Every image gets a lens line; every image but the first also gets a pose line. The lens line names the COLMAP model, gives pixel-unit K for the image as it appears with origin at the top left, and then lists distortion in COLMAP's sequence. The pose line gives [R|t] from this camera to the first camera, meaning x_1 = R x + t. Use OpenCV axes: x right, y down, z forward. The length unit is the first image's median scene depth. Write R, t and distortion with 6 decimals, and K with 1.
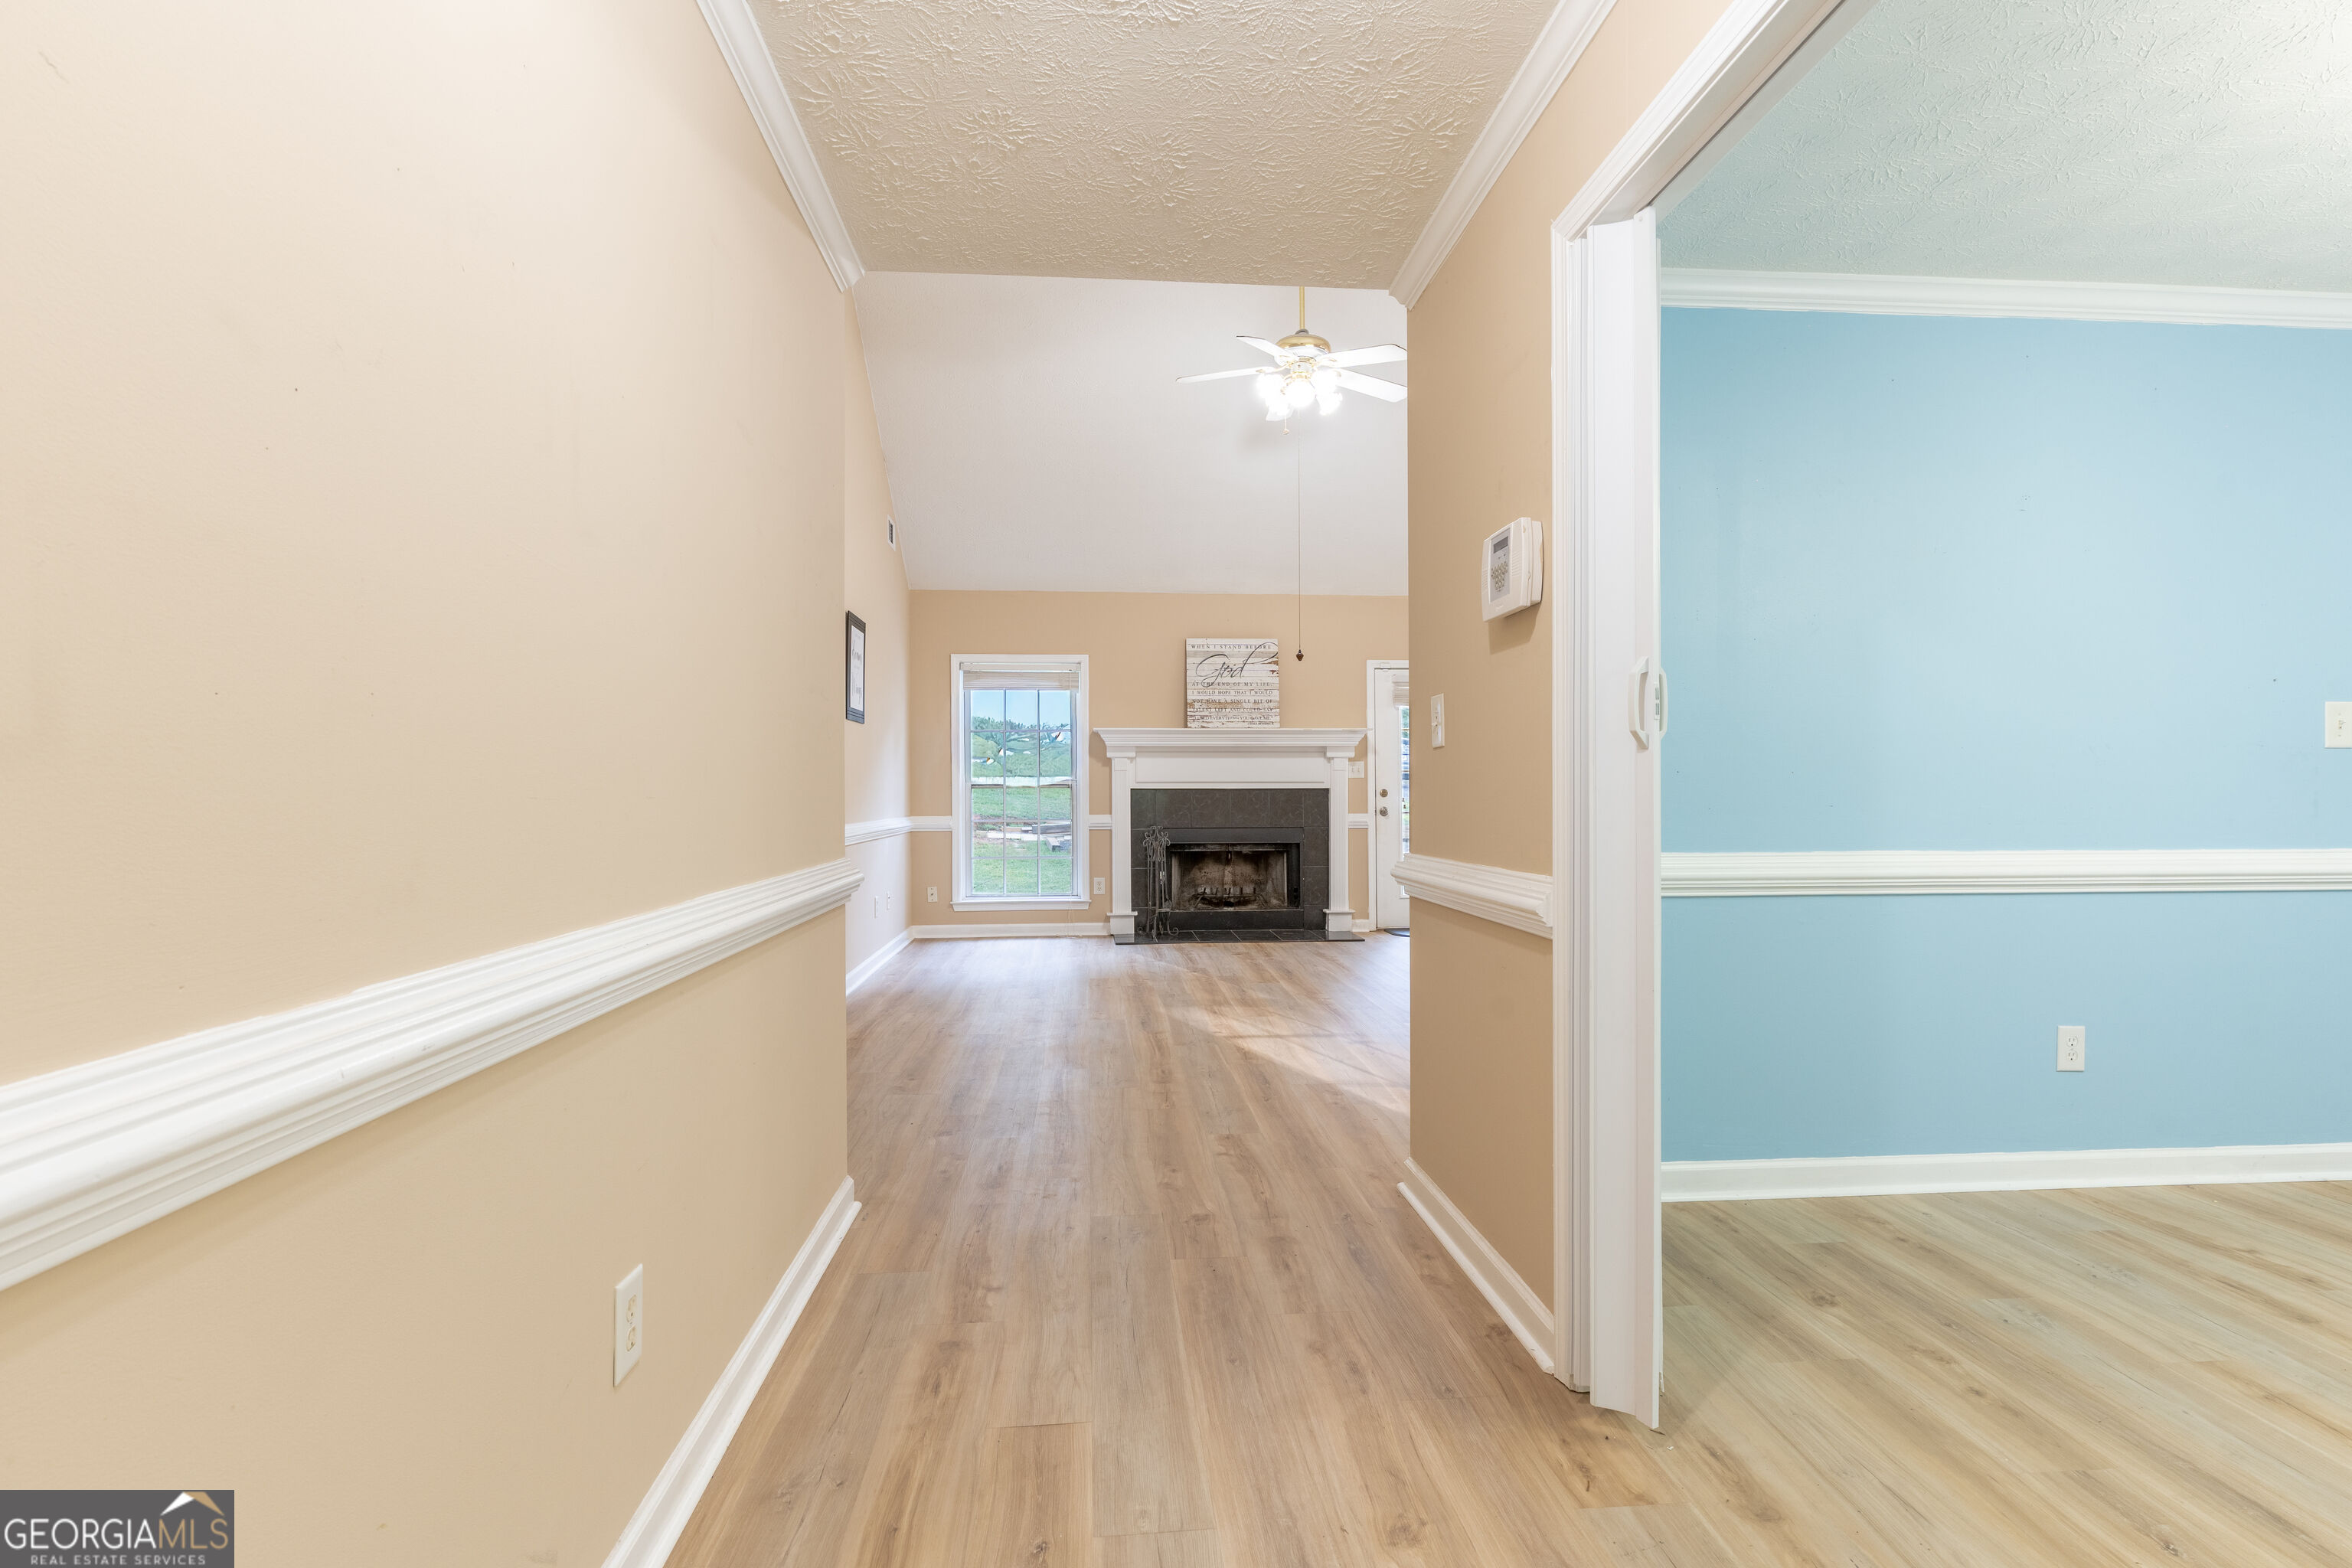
lens RADIAL K [[1115.7, 0, 1176.0], [0, 1115.7, 784.0], [0, 0, 1]] dist [0.002448, 0.000262]
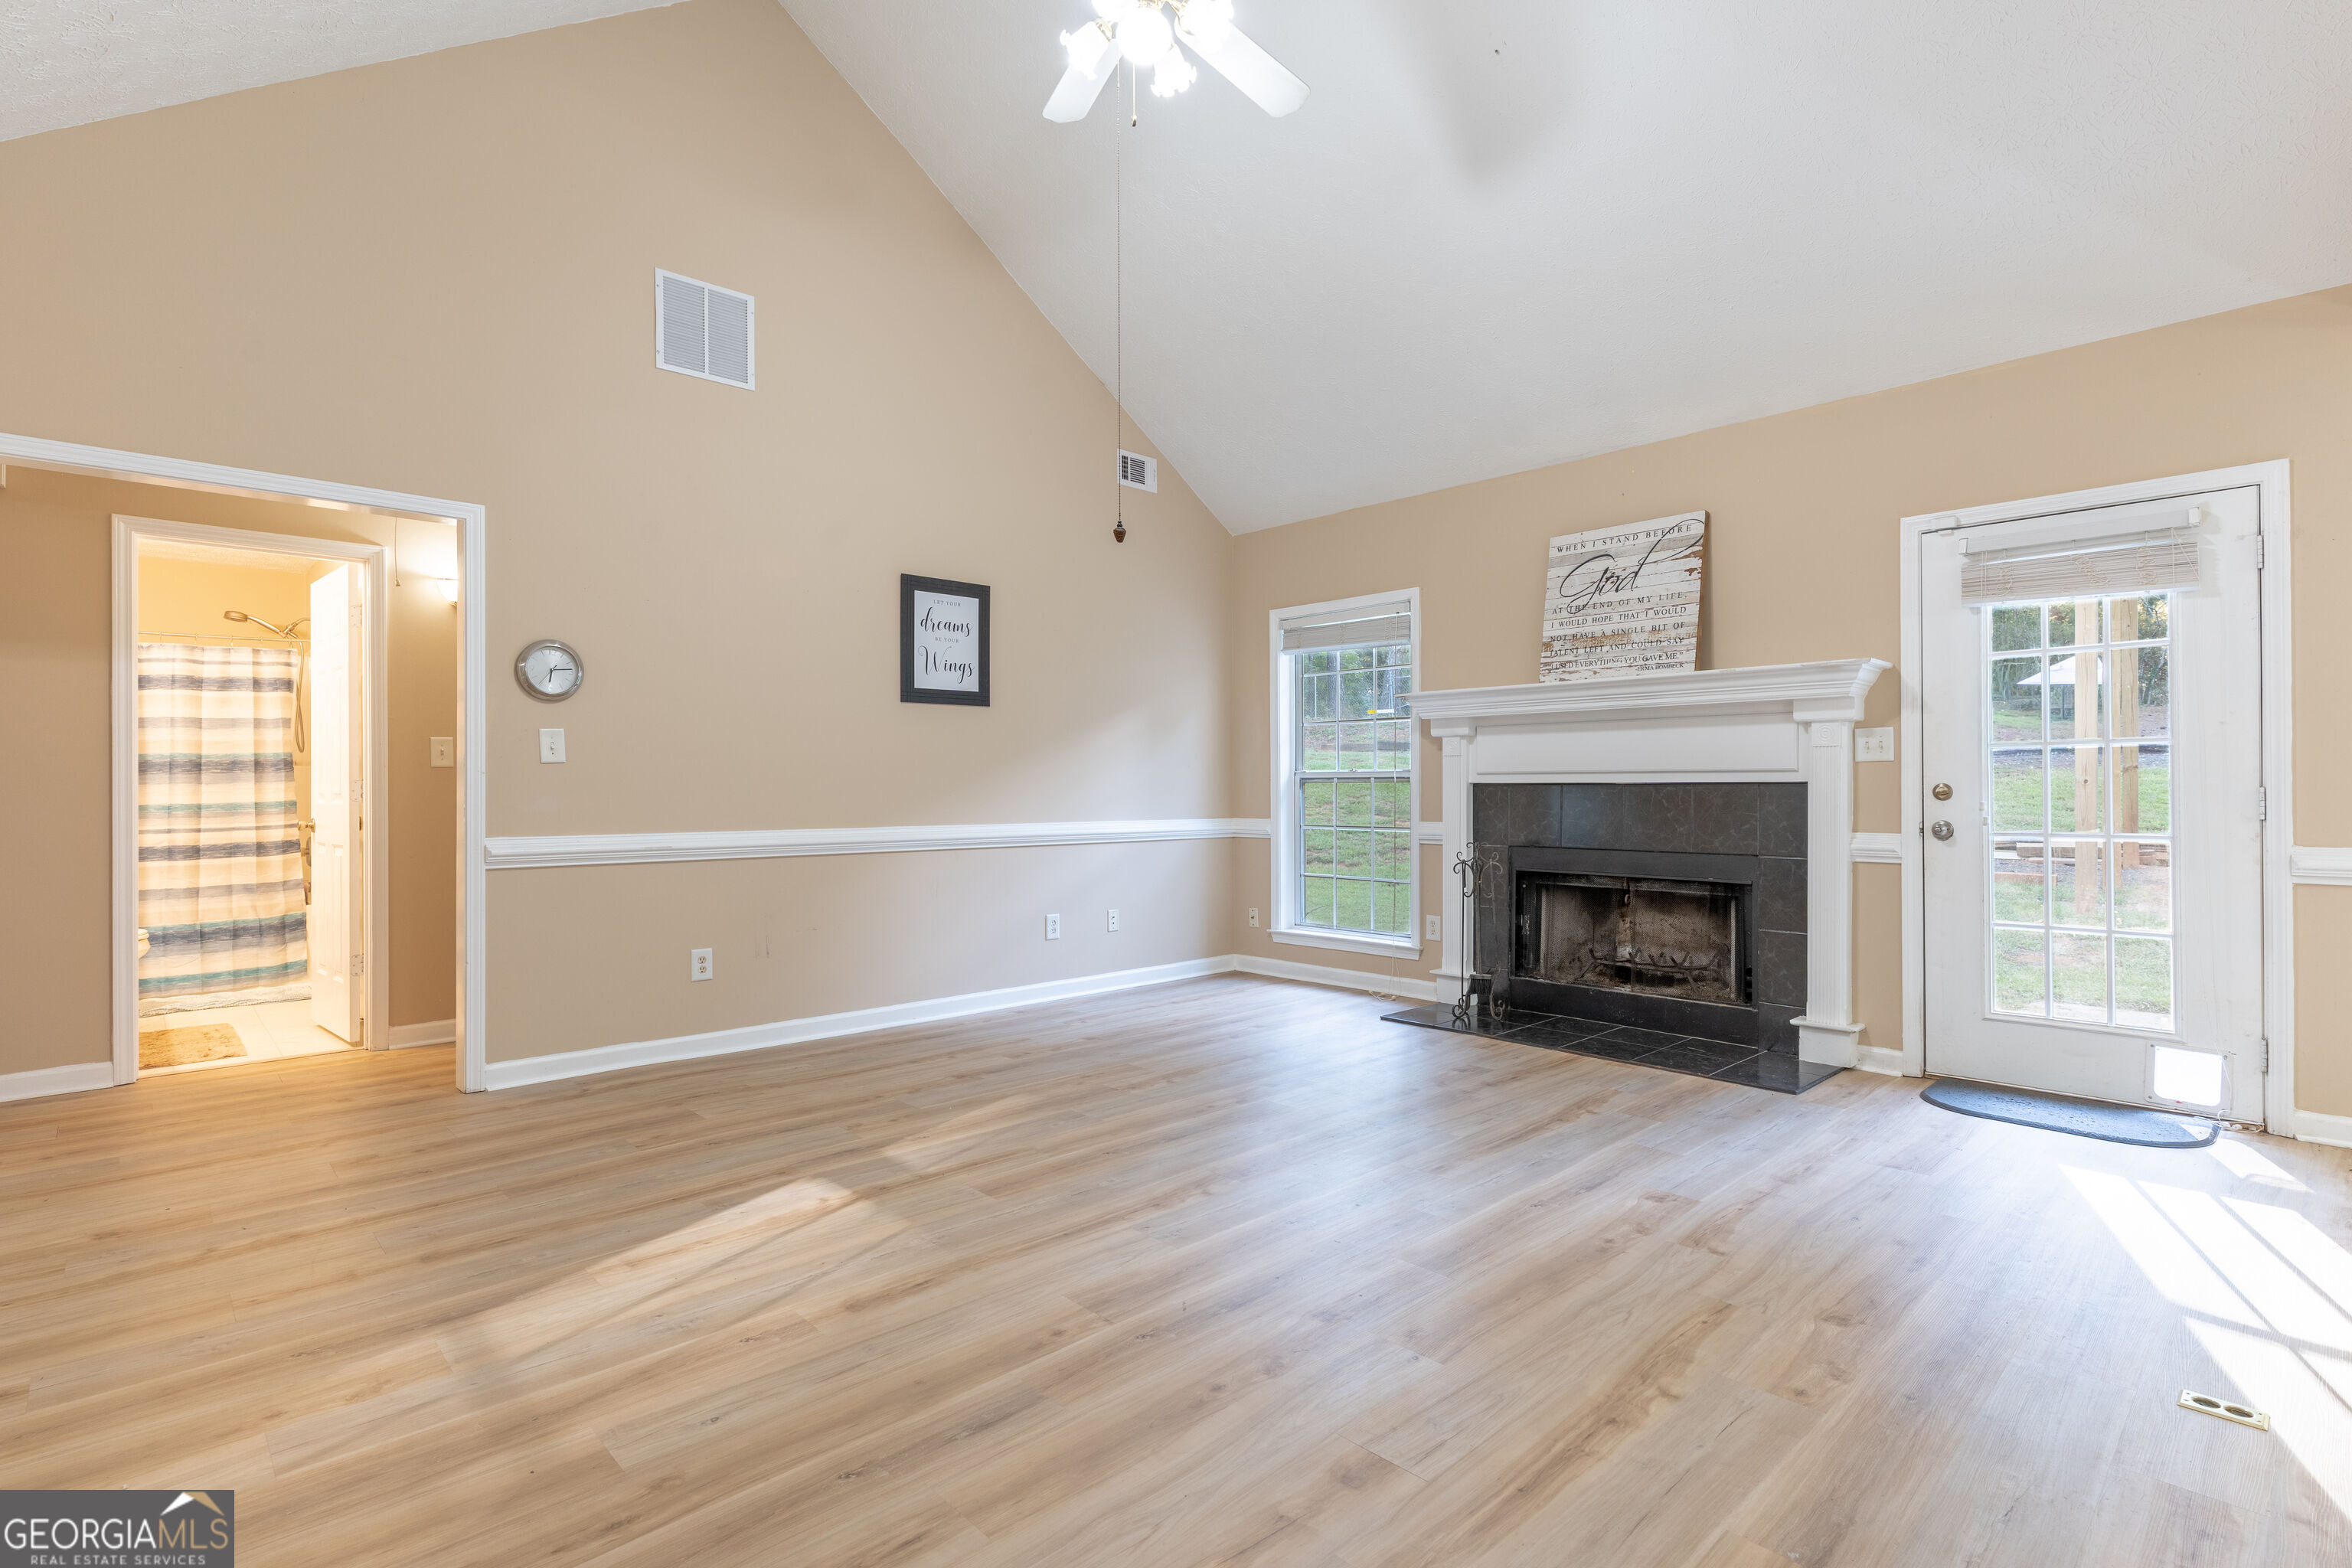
lens RADIAL K [[1115.7, 0, 1176.0], [0, 1115.7, 784.0], [0, 0, 1]] dist [0.002448, 0.000262]
pose [[0.630406, -0.001123, -0.776265, 0.355929], [0.004759, 0.999986, 0.002417, 0.002161], [0.776251, -0.005218, 0.630402, 0.453676]]
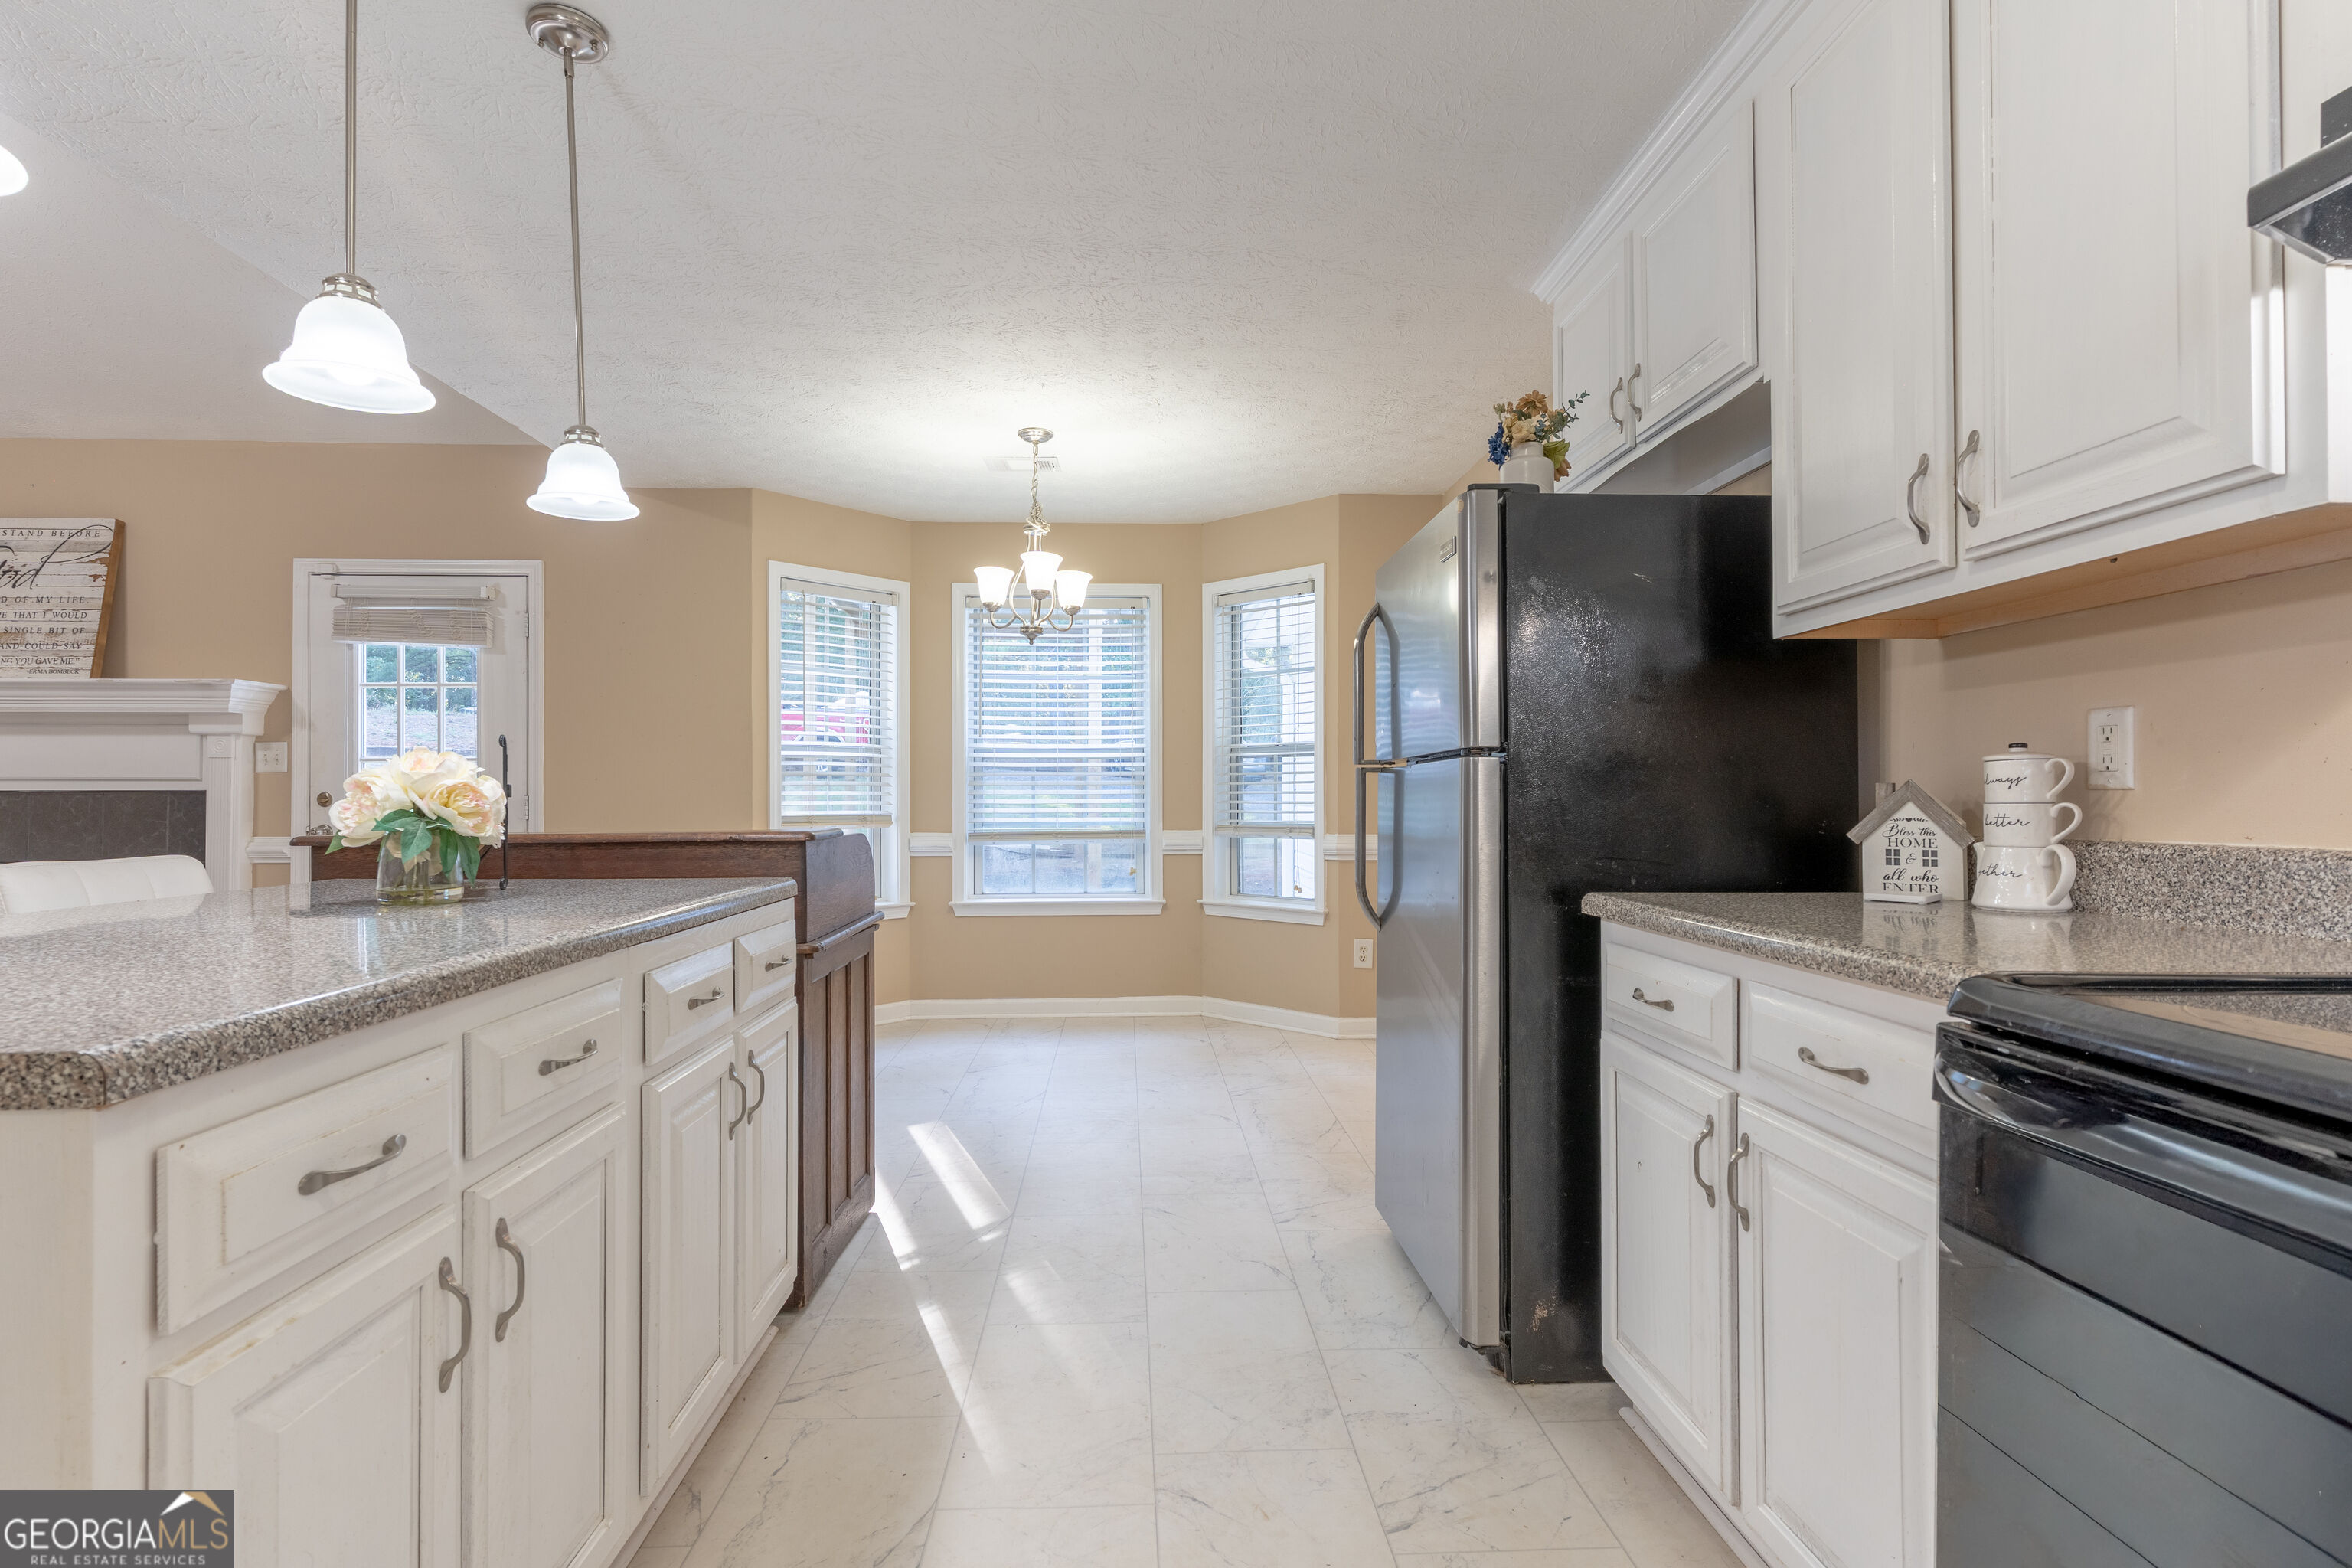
lens RADIAL K [[1115.7, 0, 1176.0], [0, 1115.7, 784.0], [0, 0, 1]] dist [0.002448, 0.000262]
pose [[0.999537, 0.001810, -0.030377, 0.634573], [-0.001914, 0.999992, -0.003410, 0.001480], [0.030370, 0.003467, 0.999533, 0.469087]]
